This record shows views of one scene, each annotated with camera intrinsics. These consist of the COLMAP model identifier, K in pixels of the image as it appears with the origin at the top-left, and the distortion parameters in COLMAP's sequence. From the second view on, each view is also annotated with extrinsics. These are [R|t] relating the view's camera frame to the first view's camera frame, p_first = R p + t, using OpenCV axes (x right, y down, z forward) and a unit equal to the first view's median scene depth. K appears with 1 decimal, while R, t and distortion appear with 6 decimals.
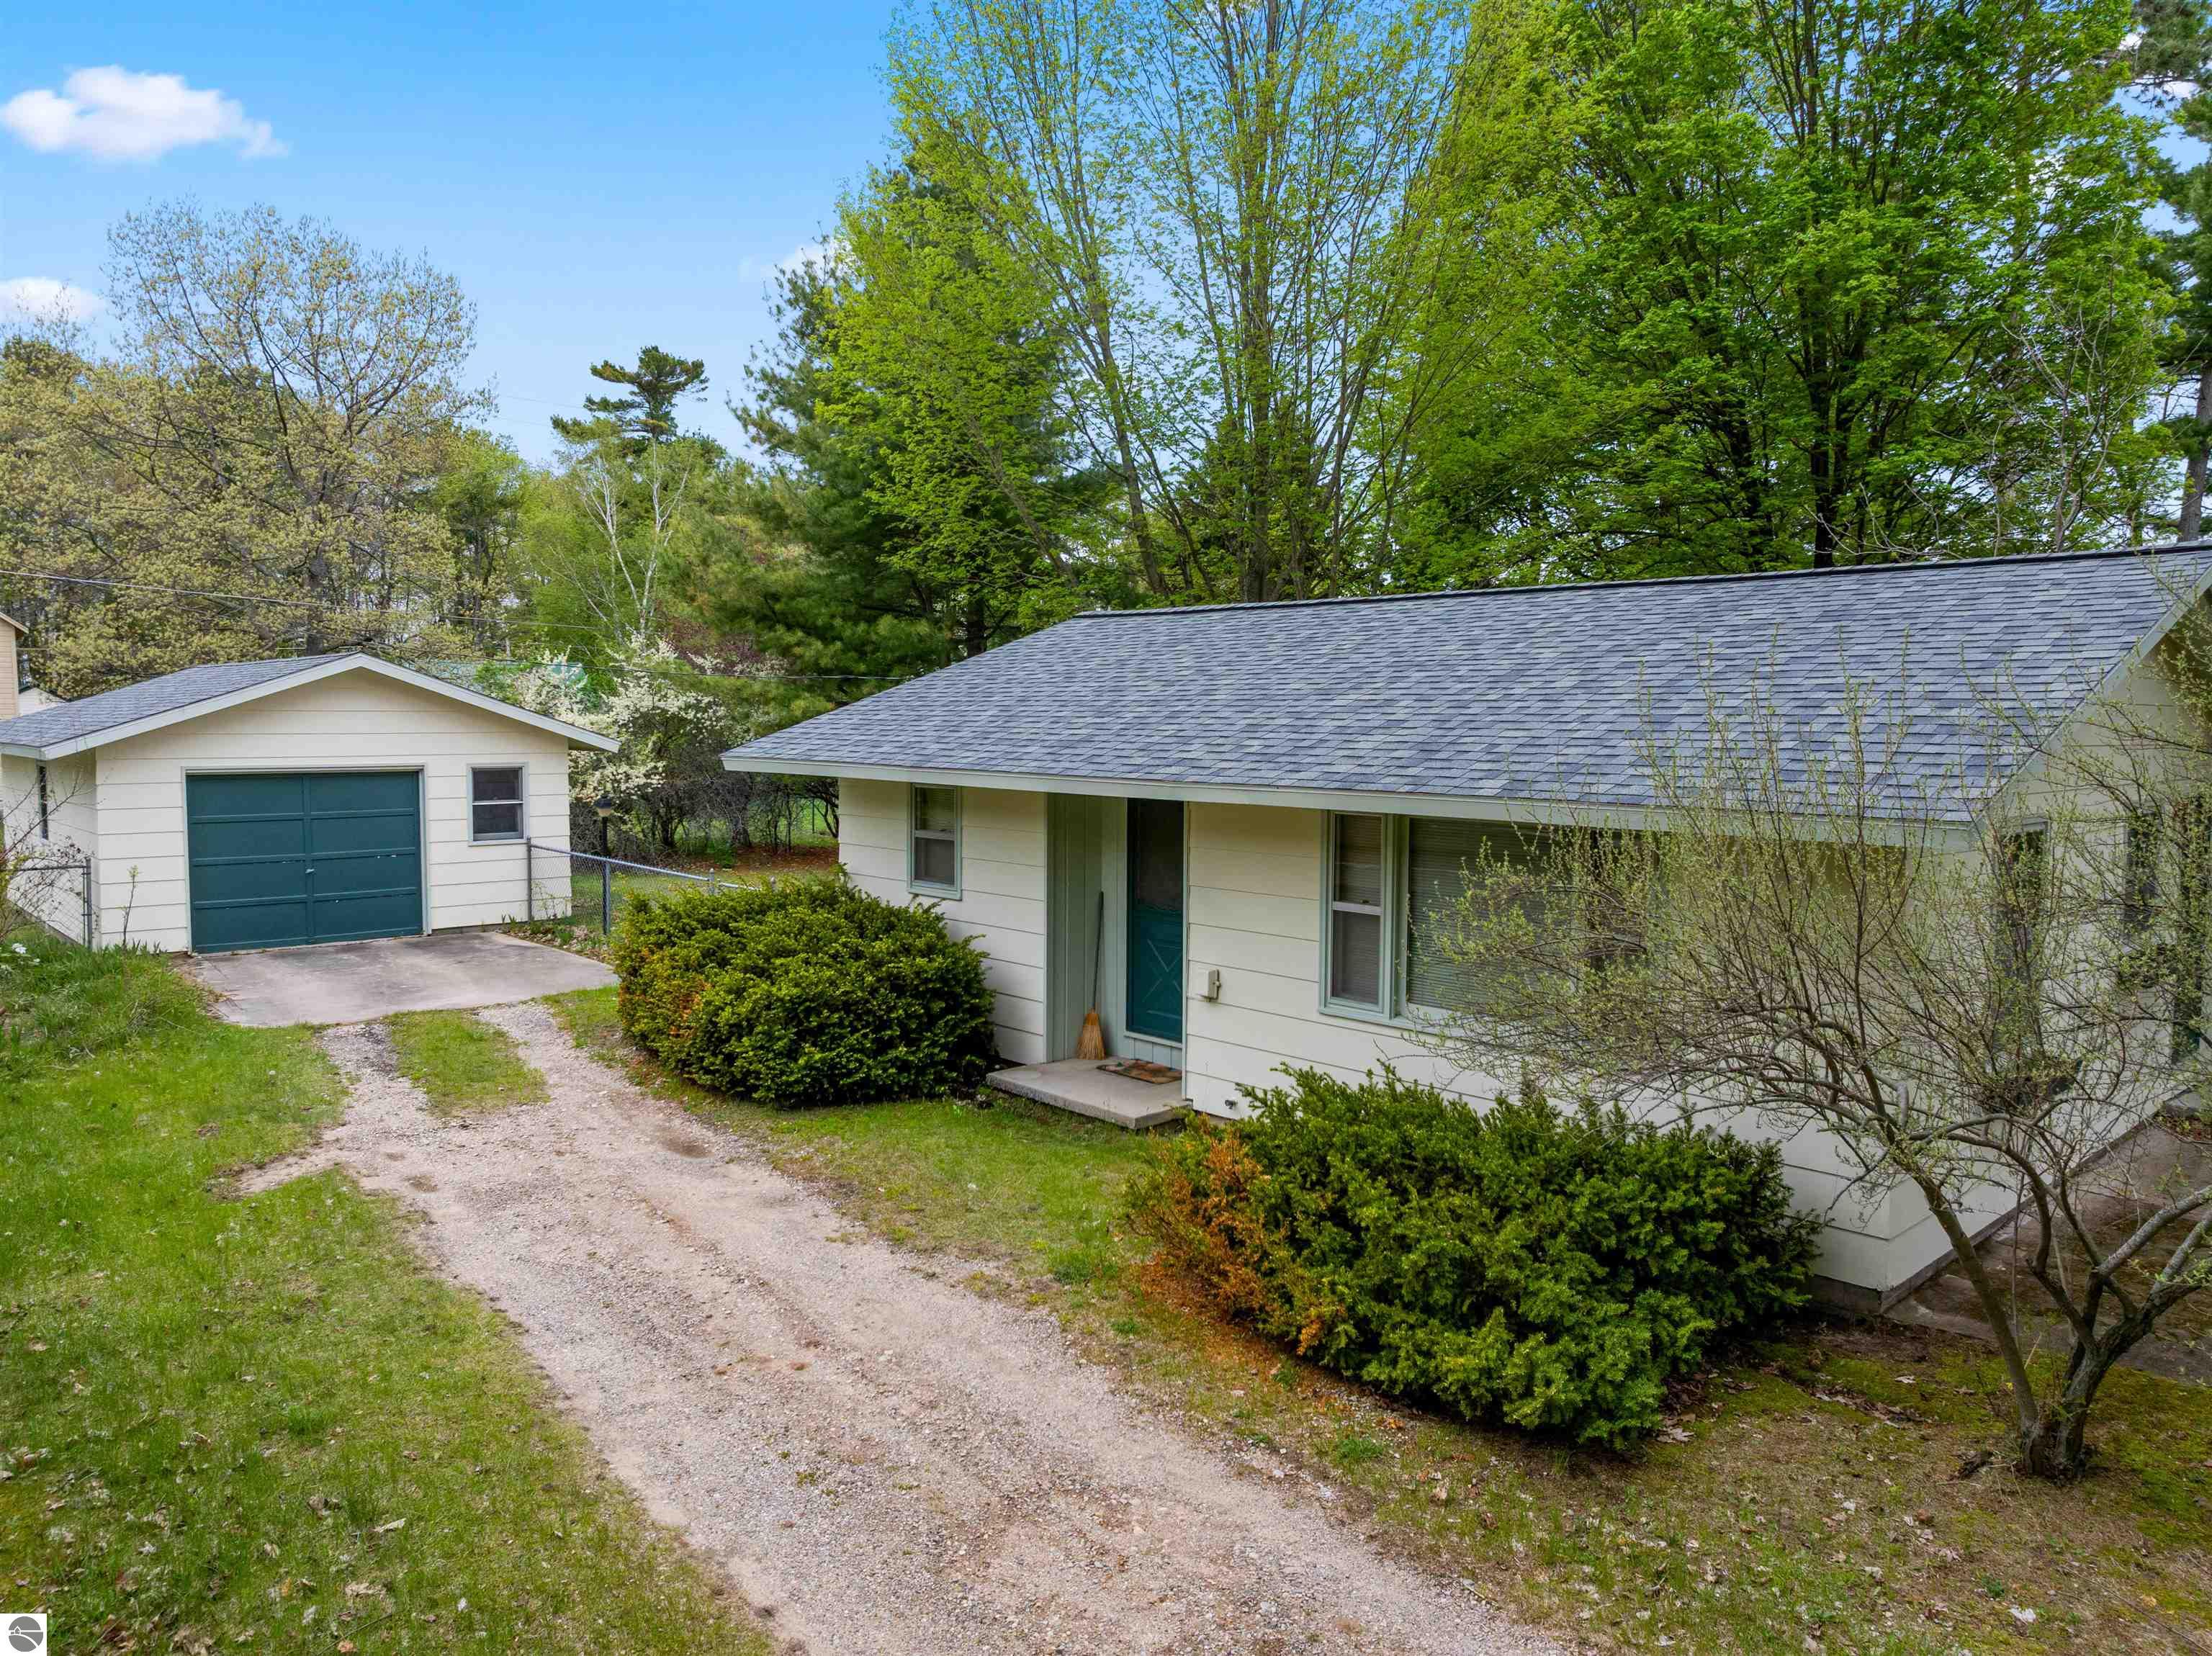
lens RADIAL K [[1558.2, 0, 1107.1], [0, 1558.2, 836.8], [0, 0, 1]] dist [-0.054690, 0.020107]
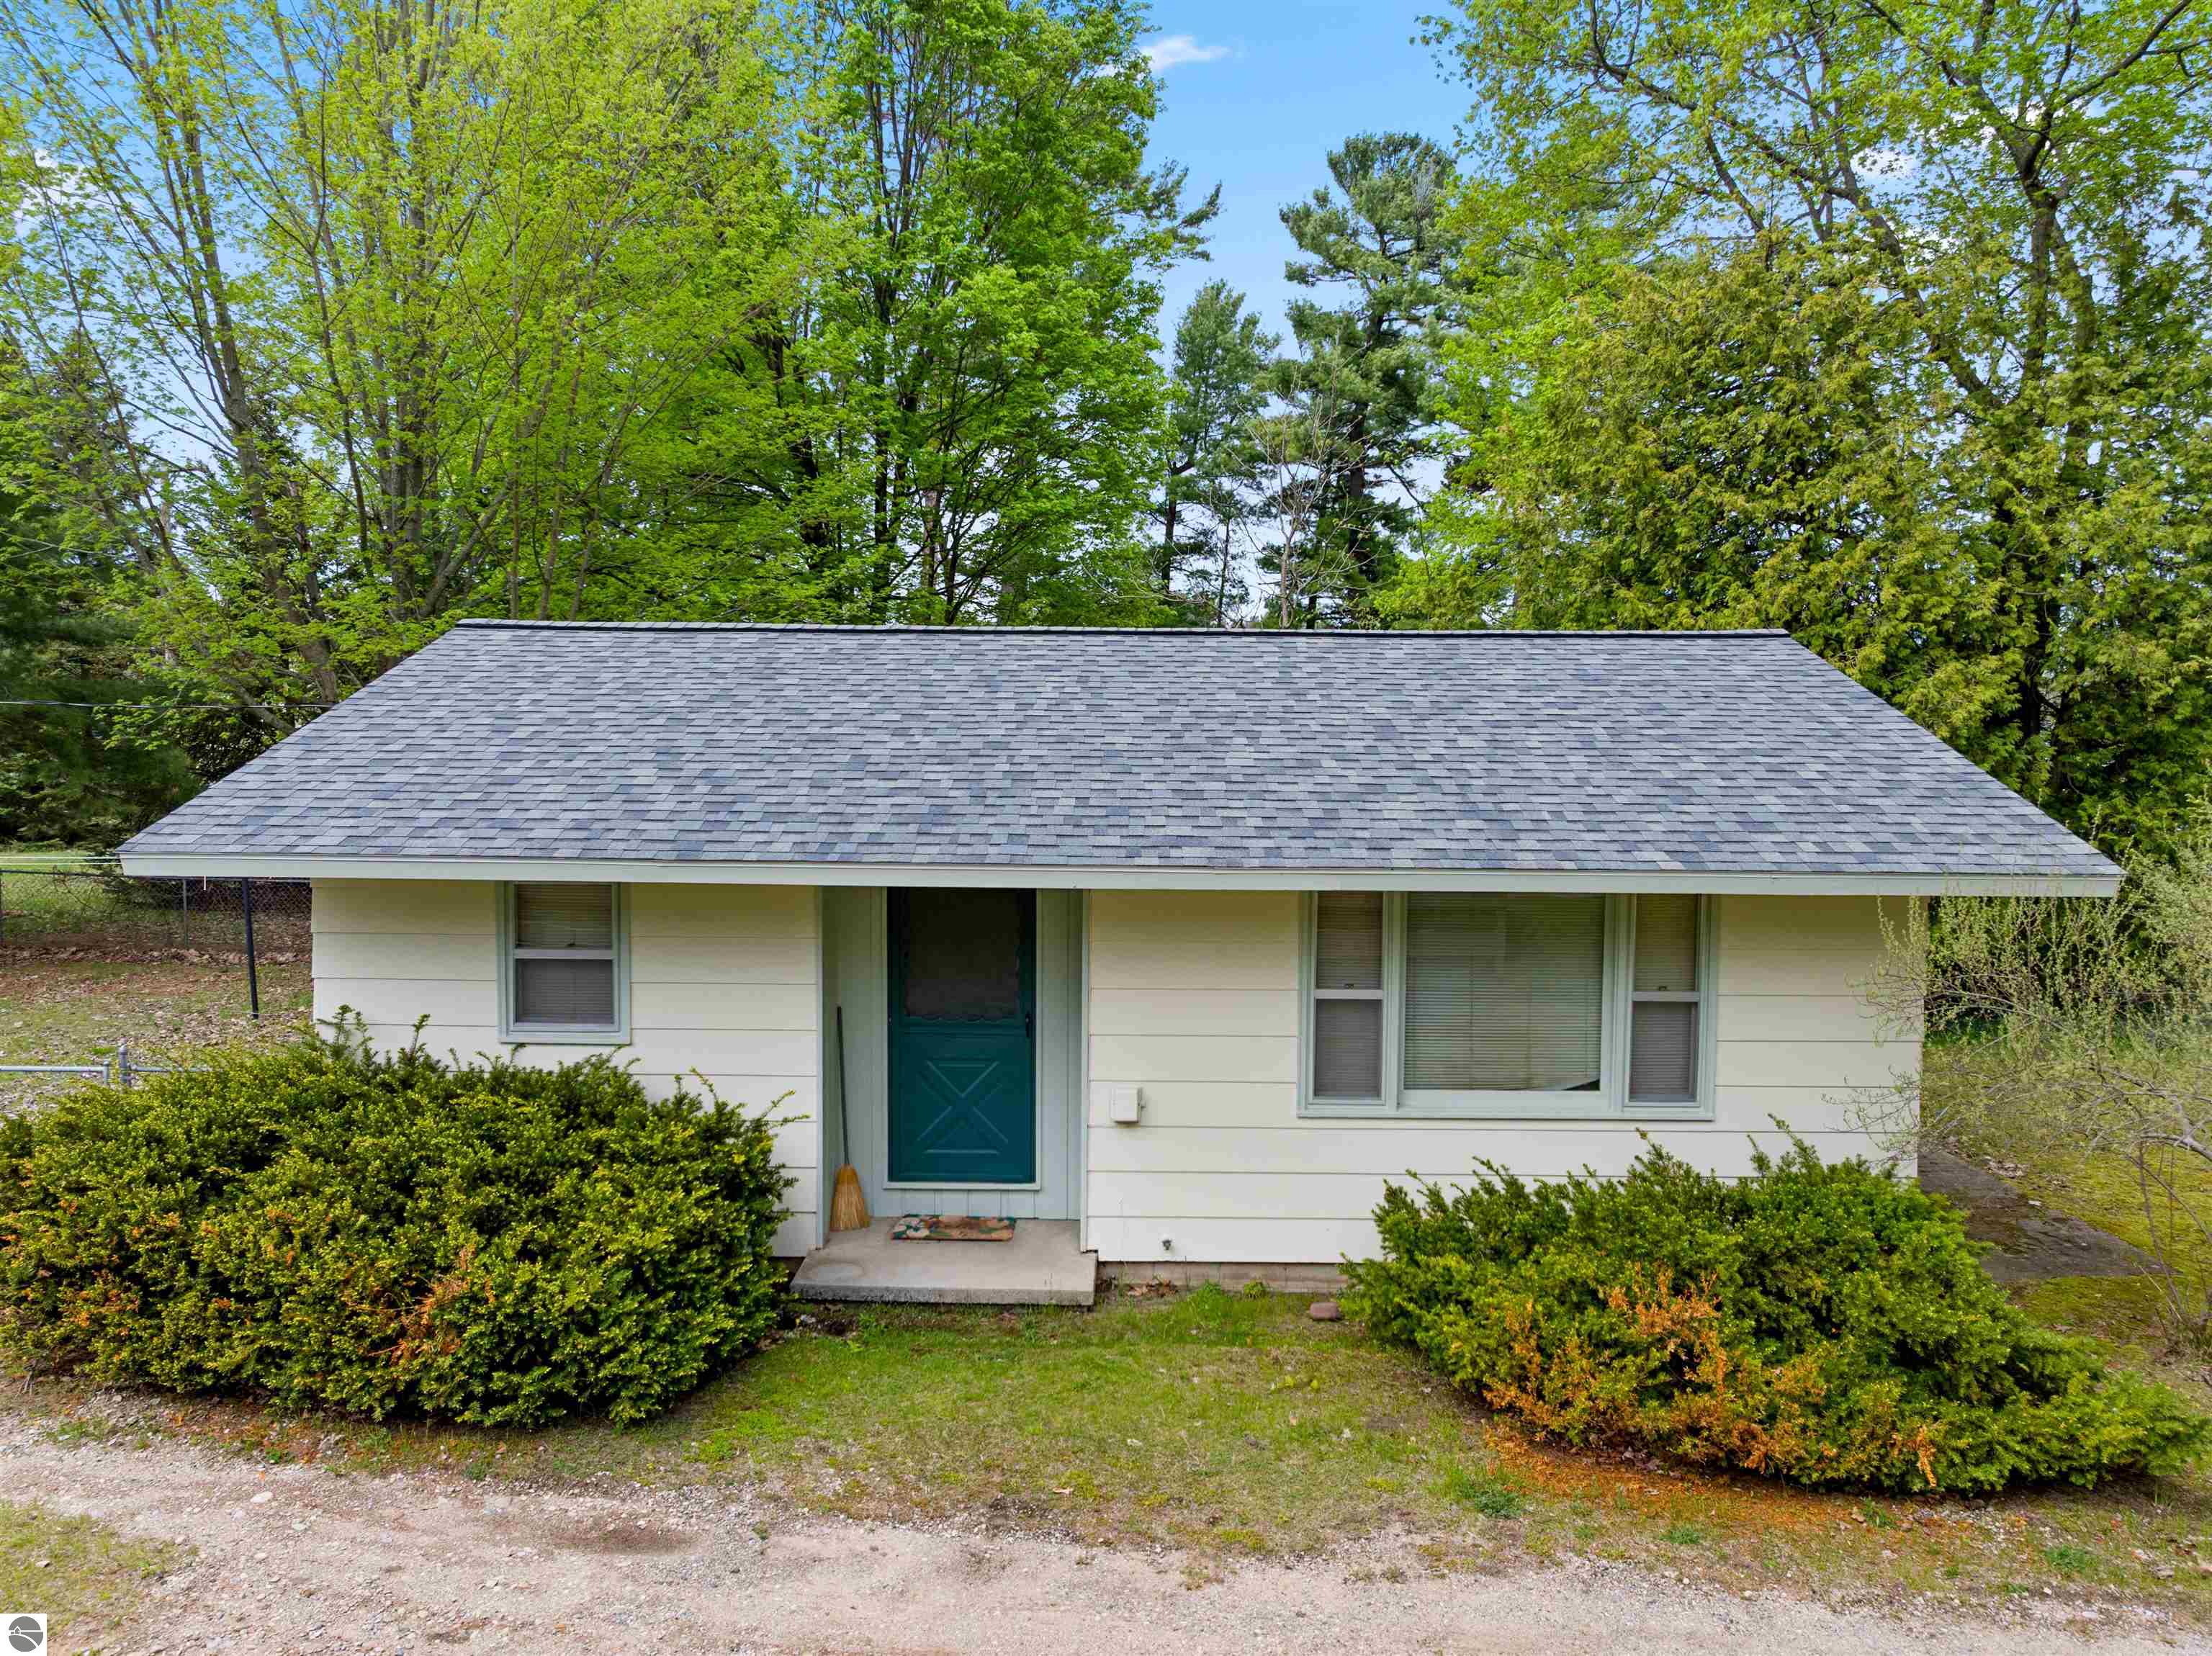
lens RADIAL K [[1558.2, 0, 1096.5], [0, 1558.2, 809.1], [0, 0, 1]] dist [-0.054690, 0.020107]
pose [[0.686316, -0.034737, 0.726474, -0.317642], [0.054306, 0.998518, -0.003559, -0.035927], [-0.725274, 0.041894, 0.687185, 0.260093]]
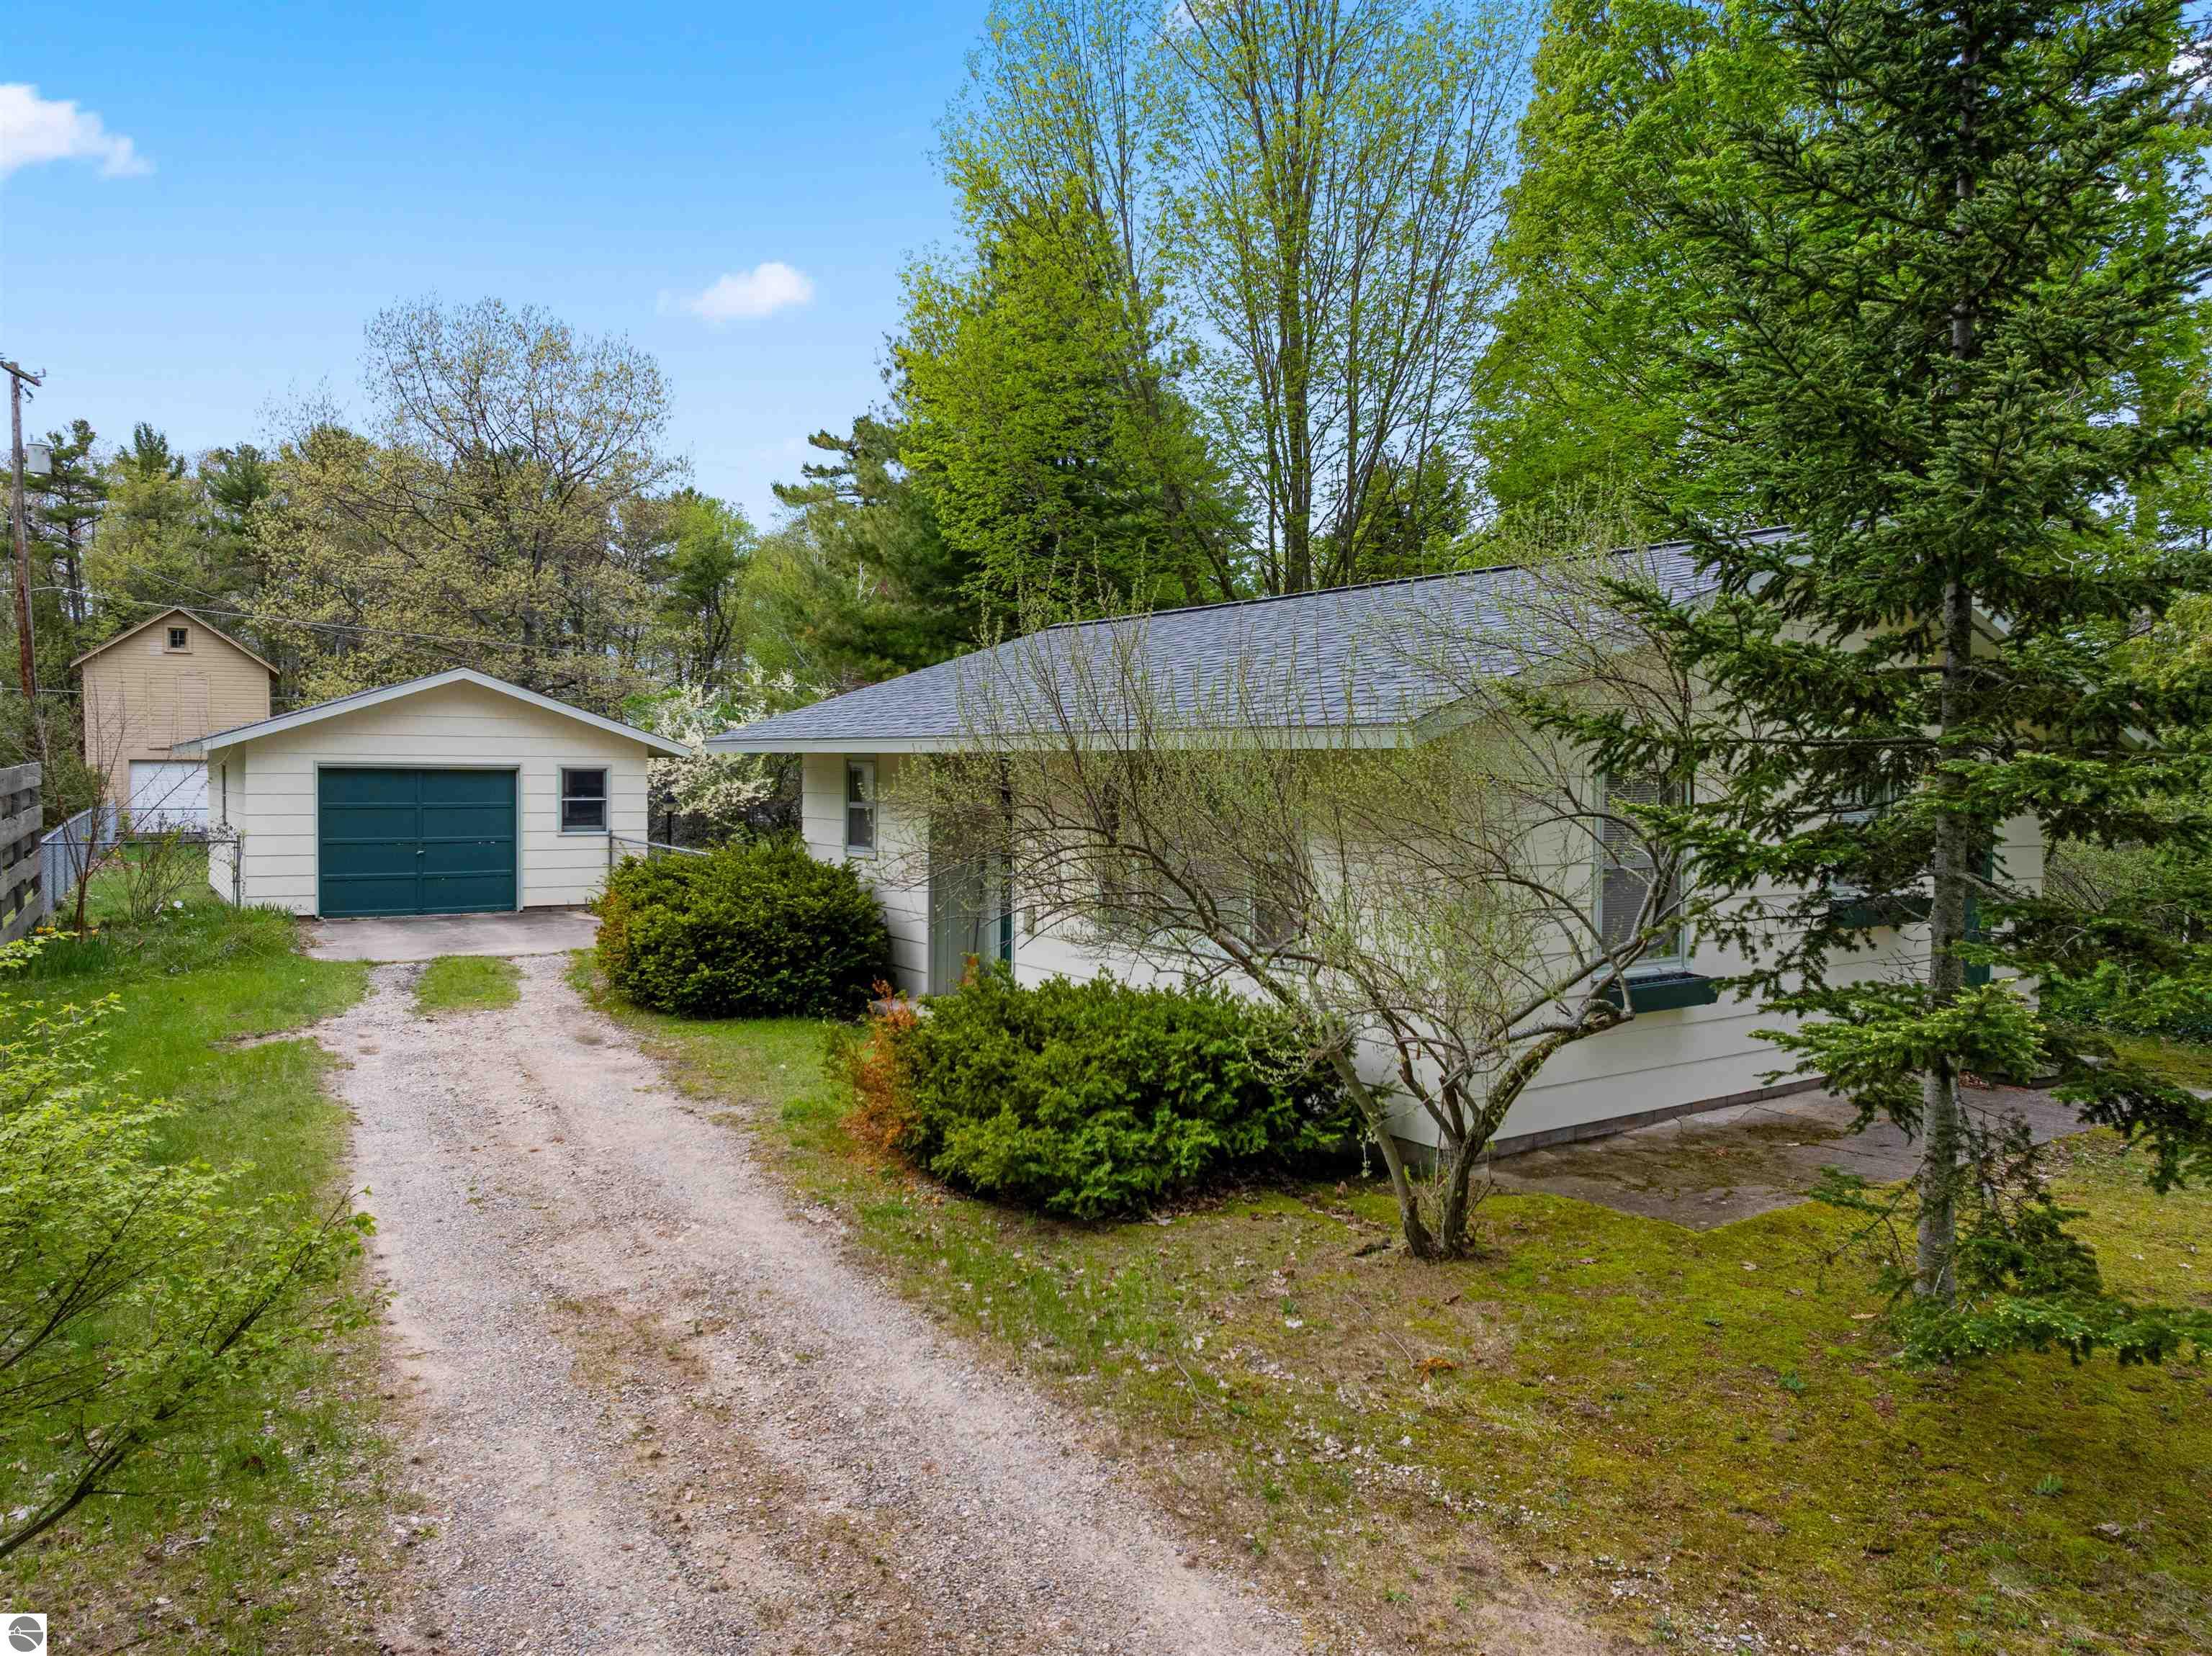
lens RADIAL K [[1558.2, 0, 1106.1], [0, 1558.2, 833.6], [0, 0, 1]] dist [-0.054690, 0.020107]
pose [[0.987754, 0.008757, -0.155772, 0.180957], [-0.015041, 0.999118, -0.039209, 0.045568], [0.155291, 0.041072, 0.987015, -0.083280]]
